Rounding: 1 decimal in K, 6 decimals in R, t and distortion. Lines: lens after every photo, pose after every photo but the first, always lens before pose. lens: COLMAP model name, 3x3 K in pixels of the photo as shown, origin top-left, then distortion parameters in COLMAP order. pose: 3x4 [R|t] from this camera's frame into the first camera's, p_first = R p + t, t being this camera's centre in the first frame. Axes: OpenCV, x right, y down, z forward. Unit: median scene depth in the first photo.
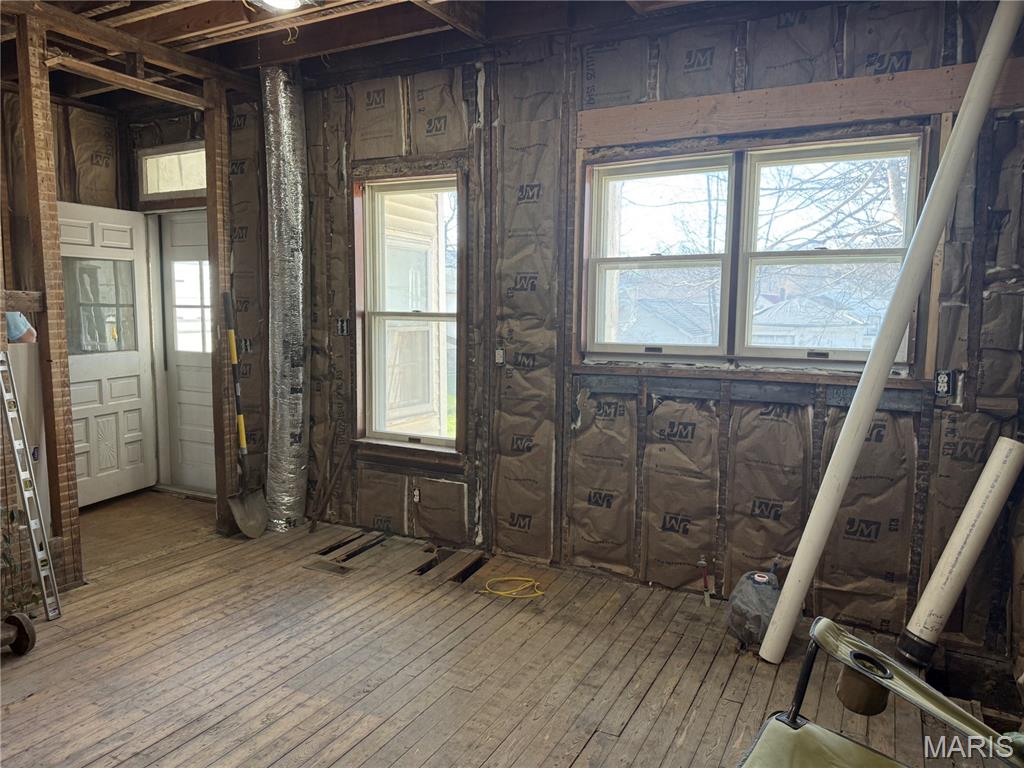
lens RADIAL K [[723.7, 0, 510.1], [0, 723.7, 384.6], [0, 0, 1]] dist [0.040851, -0.050702]
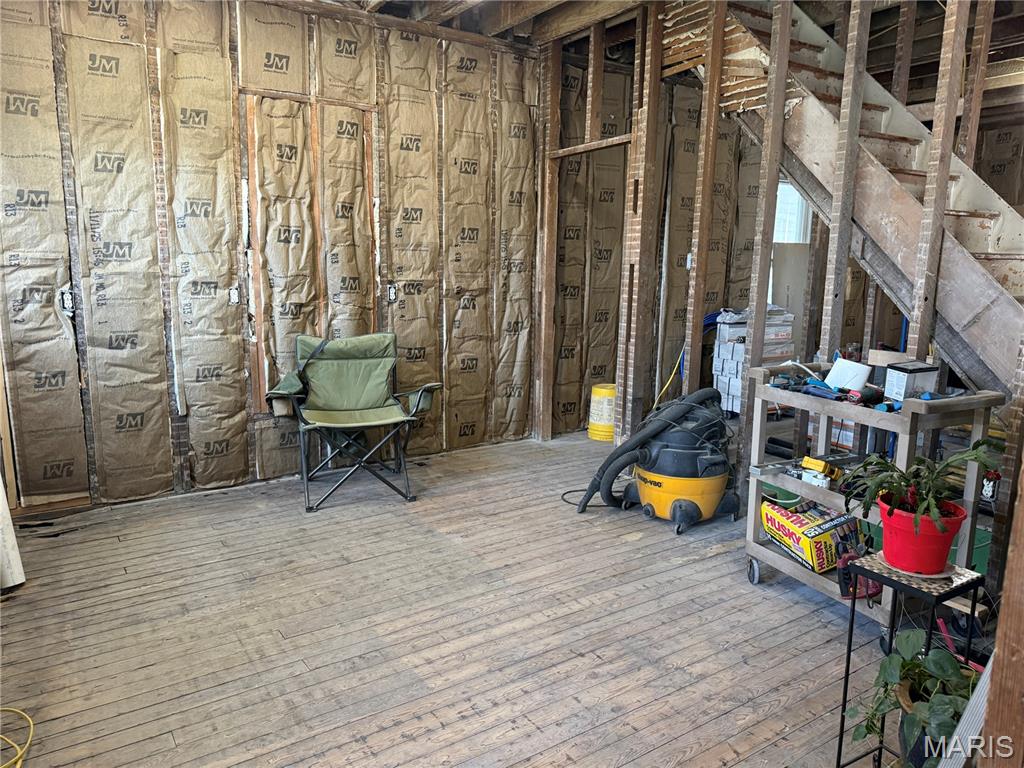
lens RADIAL K [[723.7, 0, 510.2], [0, 723.7, 382.1], [0, 0, 1]] dist [0.040851, -0.050702]
pose [[-0.876530, -0.107198, 0.469259, -0.769191], [0.026435, 0.962694, 0.269297, -0.164147], [-0.480622, 0.248452, -0.840996, 1.619161]]
